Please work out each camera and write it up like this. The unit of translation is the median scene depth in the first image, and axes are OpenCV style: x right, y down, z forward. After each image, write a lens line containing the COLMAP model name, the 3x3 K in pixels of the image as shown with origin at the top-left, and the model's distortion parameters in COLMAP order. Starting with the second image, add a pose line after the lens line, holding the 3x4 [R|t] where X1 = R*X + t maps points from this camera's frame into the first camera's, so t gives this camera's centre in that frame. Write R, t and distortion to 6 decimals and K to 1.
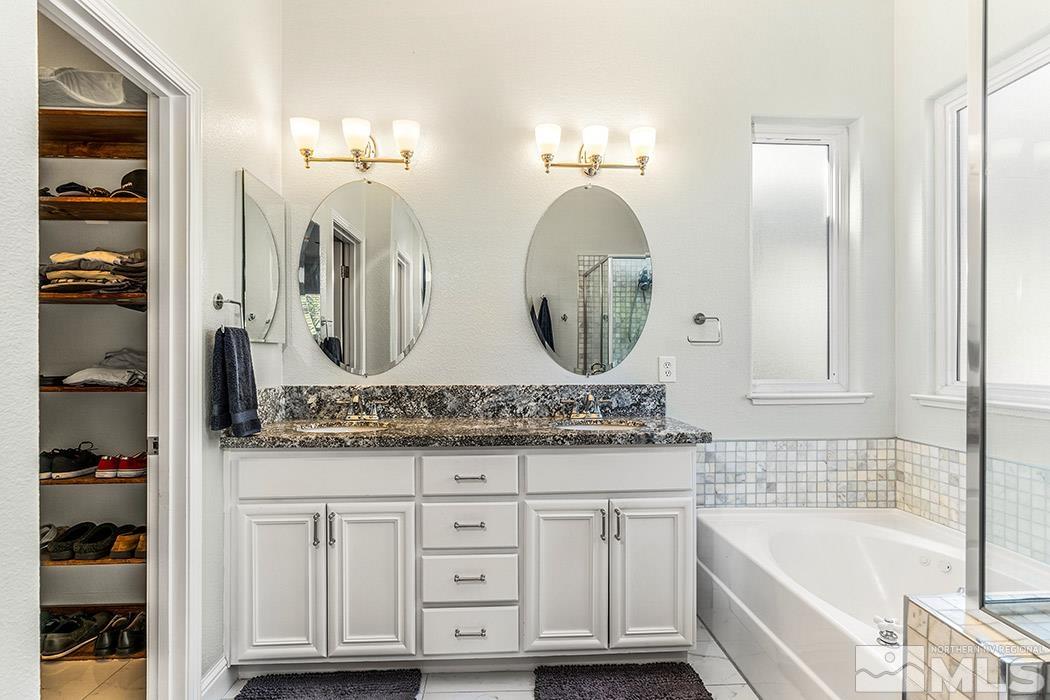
lens RADIAL K [[540.5, 0, 526.9], [0, 540.5, 353.4], [0, 0, 1]] dist [-0.004280, 0.001858]
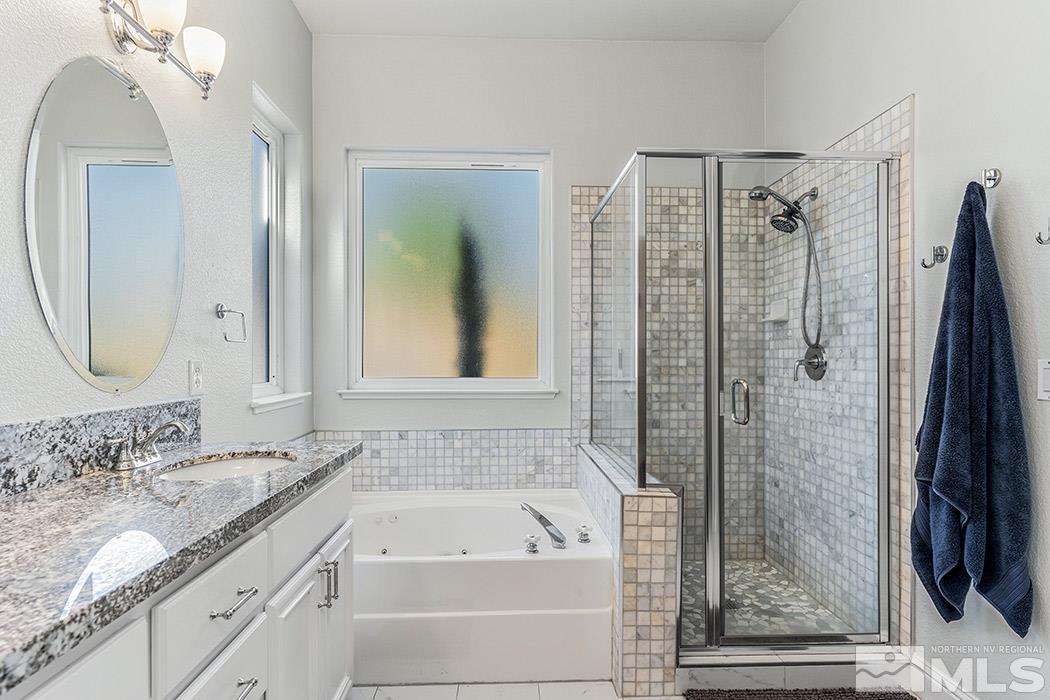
lens RADIAL K [[540.5, 0, 526.9], [0, 540.5, 353.4], [0, 0, 1]] dist [-0.004280, 0.001858]
pose [[0.025763, 0.006476, 0.999647, -0.464125], [-0.001799, 0.999978, -0.006431, 0.000888], [-0.999666, -0.001633, 0.025774, 0.554004]]
